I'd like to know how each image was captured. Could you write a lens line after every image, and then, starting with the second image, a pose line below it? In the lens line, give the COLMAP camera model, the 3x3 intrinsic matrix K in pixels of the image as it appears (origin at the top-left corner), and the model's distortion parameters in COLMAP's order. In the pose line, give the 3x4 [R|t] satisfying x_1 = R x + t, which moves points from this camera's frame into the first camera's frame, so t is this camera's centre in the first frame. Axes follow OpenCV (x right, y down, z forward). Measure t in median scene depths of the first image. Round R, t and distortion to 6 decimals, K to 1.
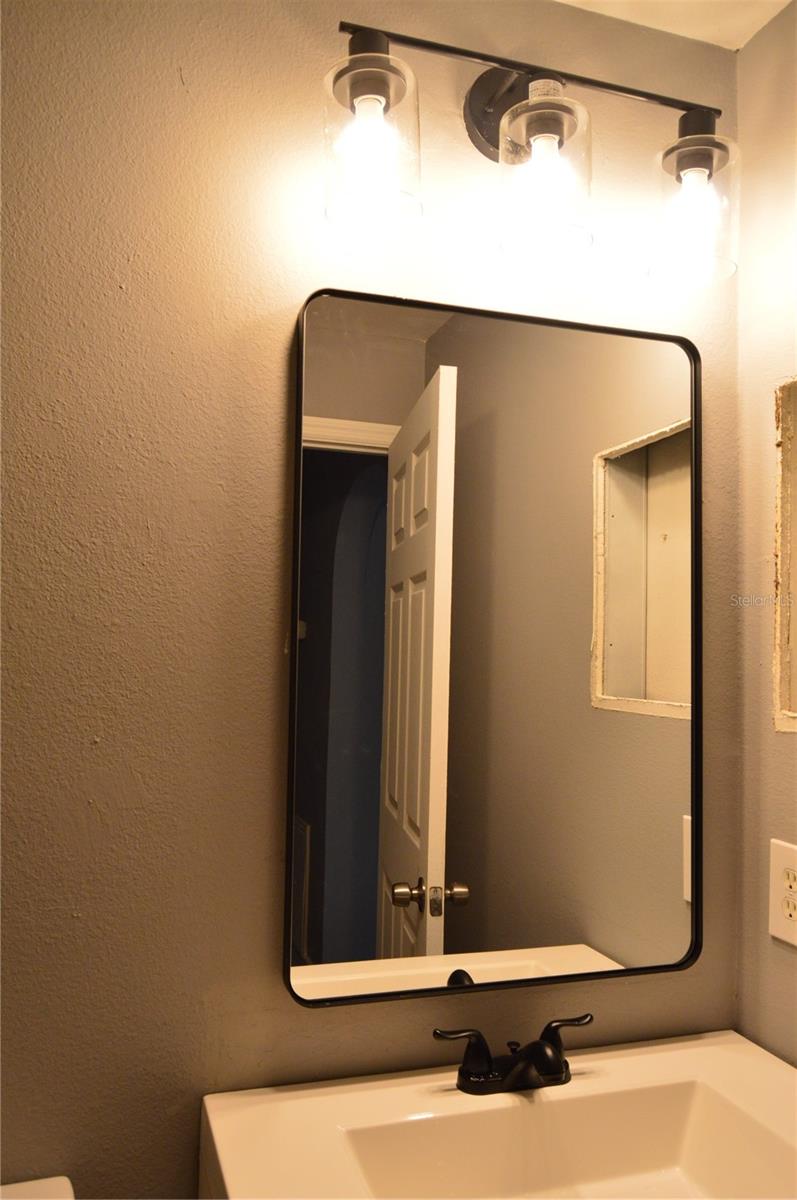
lens RADIAL K [[940.8, 0, 398.4], [0, 940.8, 595.7], [0, 0, 1]] dist [-0.020067, 0.024249]
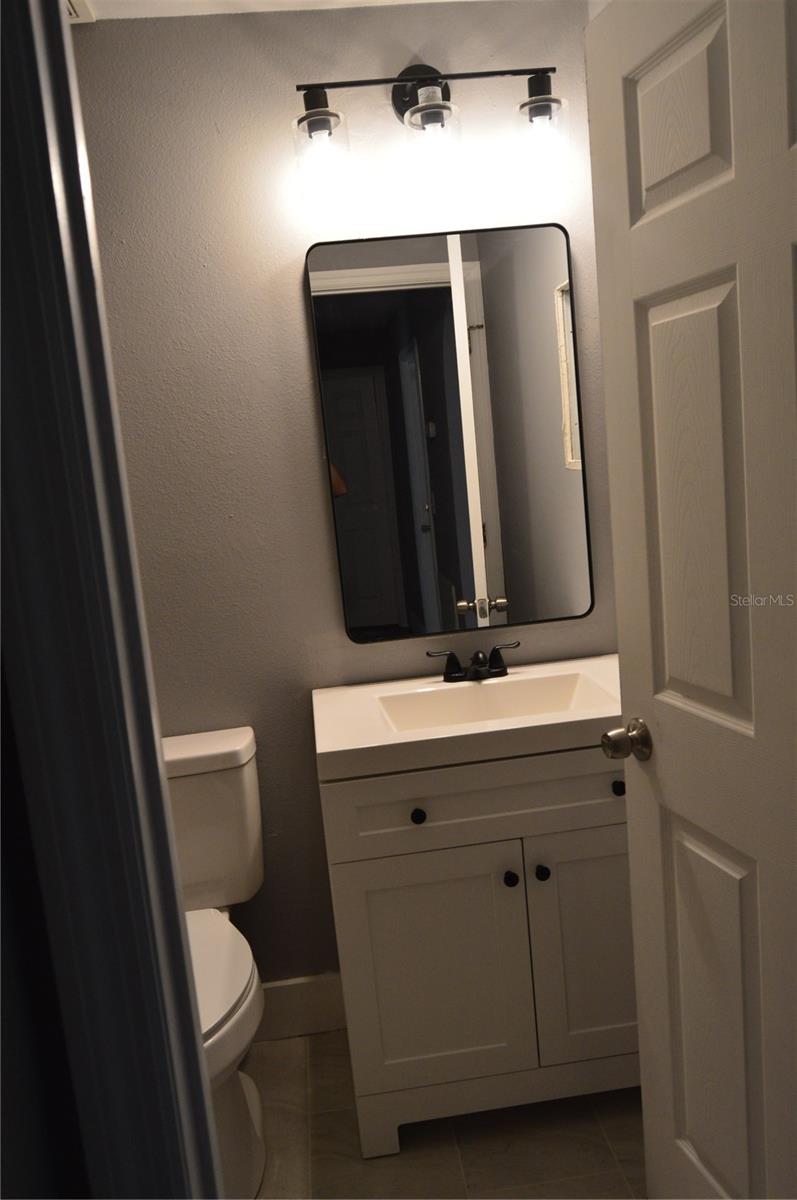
lens RADIAL K [[940.8, 0, 389.4], [0, 940.8, 599.1], [0, 0, 1]] dist [-0.020067, 0.024249]
pose [[0.970351, -0.079415, -0.228279, 0.386008], [0.128346, 0.969619, 0.208247, -0.036863], [0.204806, -0.231372, 0.951063, -0.742312]]
